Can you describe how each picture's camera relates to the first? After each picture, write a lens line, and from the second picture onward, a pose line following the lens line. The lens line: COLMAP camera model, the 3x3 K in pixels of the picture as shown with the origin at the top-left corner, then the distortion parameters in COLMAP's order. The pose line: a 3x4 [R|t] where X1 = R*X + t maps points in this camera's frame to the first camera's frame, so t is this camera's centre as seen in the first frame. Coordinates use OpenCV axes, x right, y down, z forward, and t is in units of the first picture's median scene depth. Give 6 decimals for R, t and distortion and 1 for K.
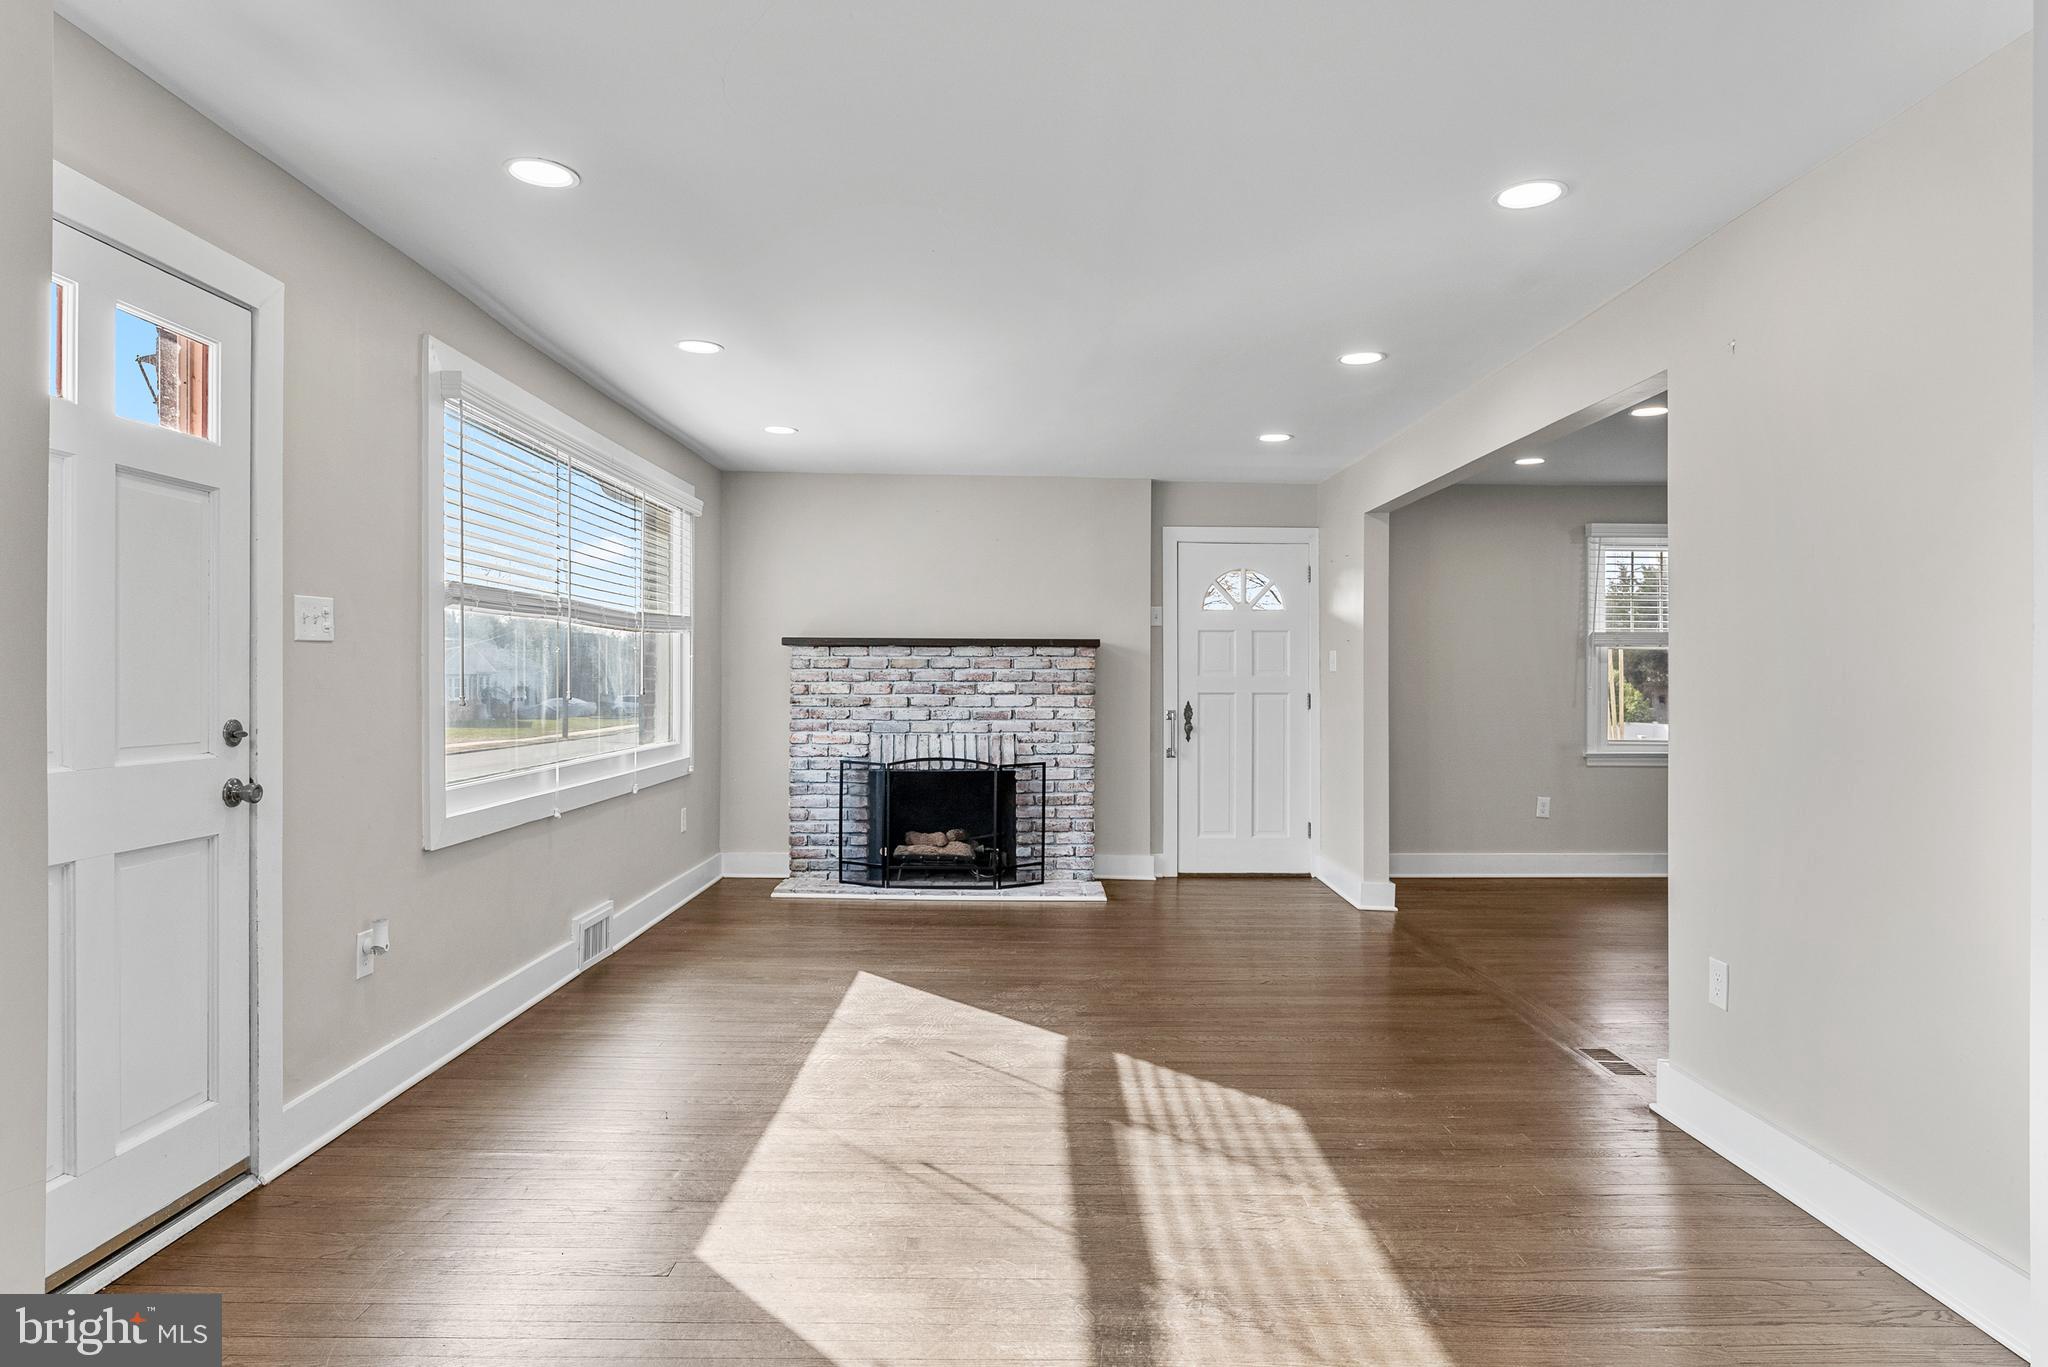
lens RADIAL K [[1194.5, 0, 1030.5], [0, 1194.5, 679.4], [0, 0, 1]] dist [0.014785, -0.001476]
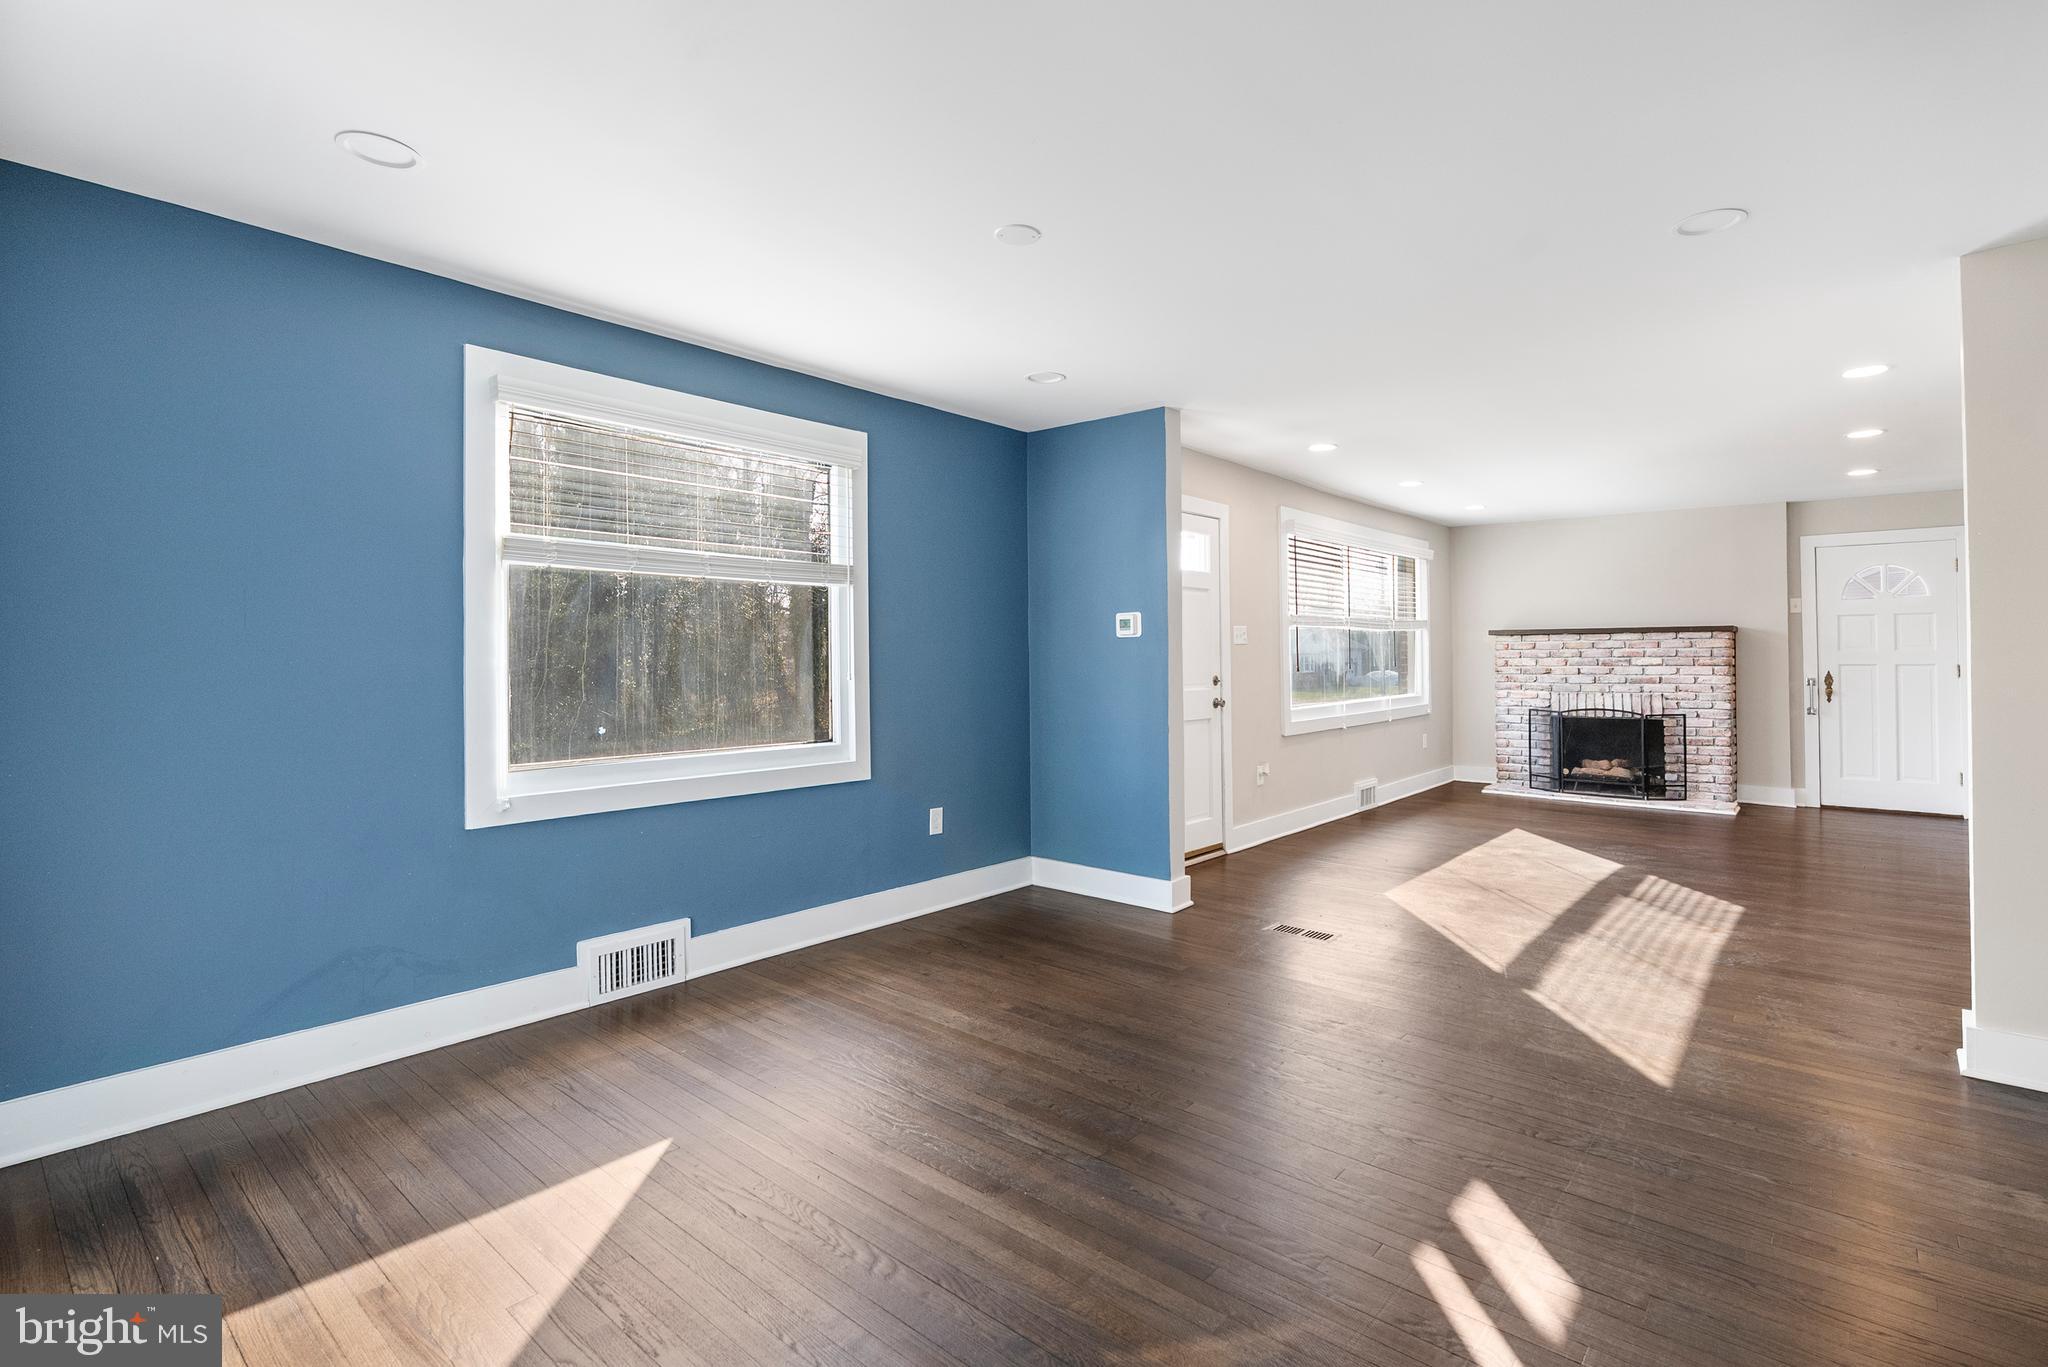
lens RADIAL K [[951.0, 0, 1059.2], [0, 951.0, 646.1], [0, 0, 1]] dist [-0.008983, 0.001869]
pose [[0.761016, -0.015976, -0.648536, 0.173816], [0.009278, 0.999862, -0.013744, -0.002246], [0.648666, 0.004443, 0.761060, -0.326926]]
